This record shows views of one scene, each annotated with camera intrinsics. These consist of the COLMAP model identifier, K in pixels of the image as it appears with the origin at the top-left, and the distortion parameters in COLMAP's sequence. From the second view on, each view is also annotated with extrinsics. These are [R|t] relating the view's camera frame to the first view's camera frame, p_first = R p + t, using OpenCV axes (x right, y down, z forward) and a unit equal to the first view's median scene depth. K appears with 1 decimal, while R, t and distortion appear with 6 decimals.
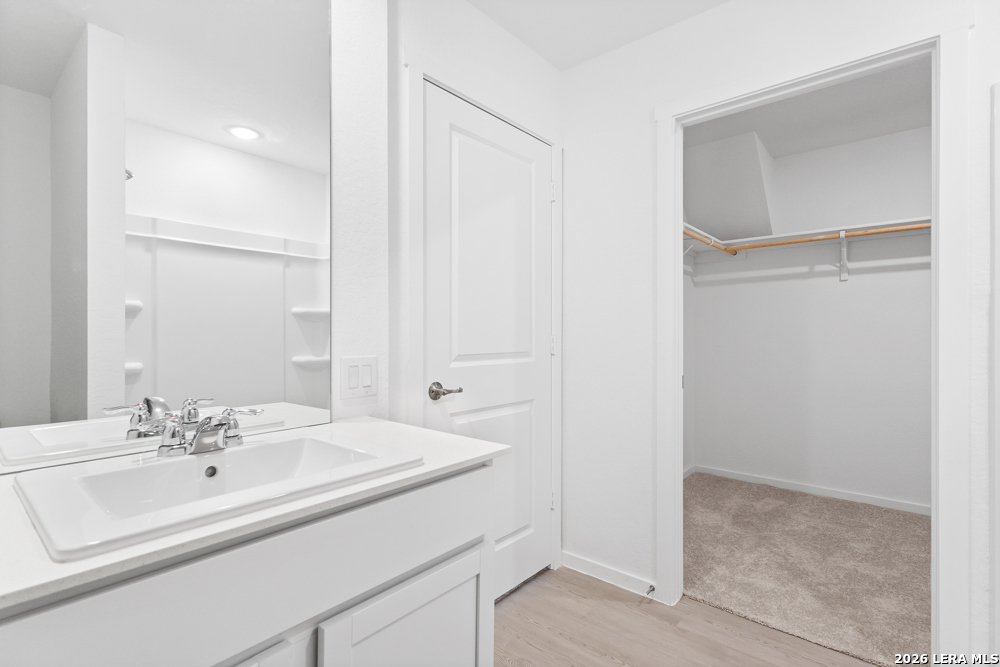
lens RADIAL K [[465.1, 0, 504.6], [0, 465.1, 333.5], [0, 0, 1]] dist [0.000341, 0.000143]
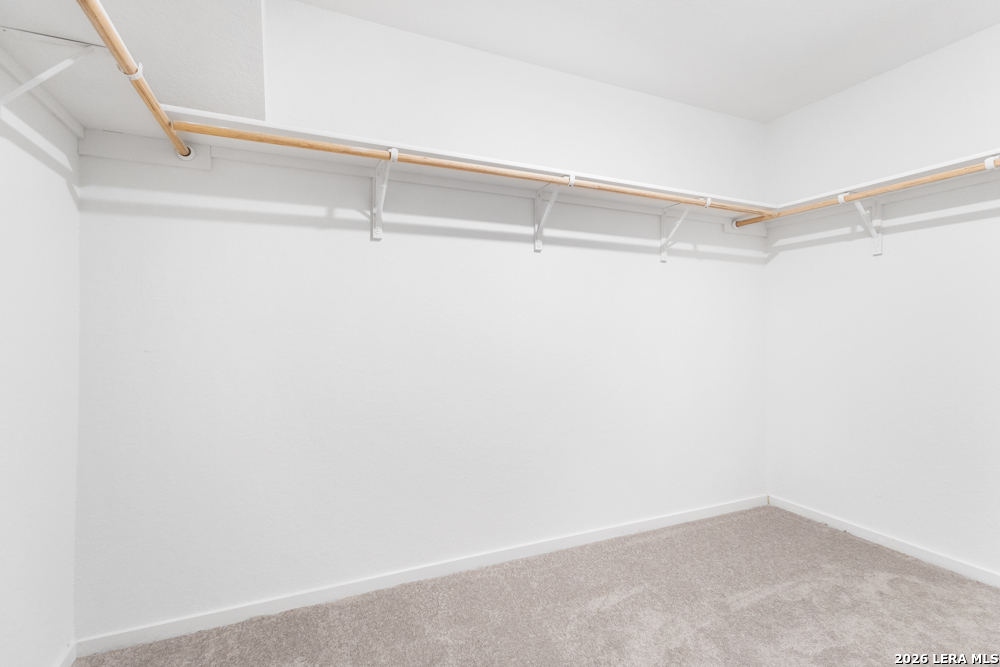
lens RADIAL K [[465.1, 0, 504.6], [0, 465.1, 333.5], [0, 0, 1]] dist [0.000341, 0.000143]
pose [[0.425401, 0.001288, 0.905004, 0.232300], [-0.011548, 0.999925, 0.004005, 0.008700], [-0.904932, -0.012154, 0.425384, 0.569762]]
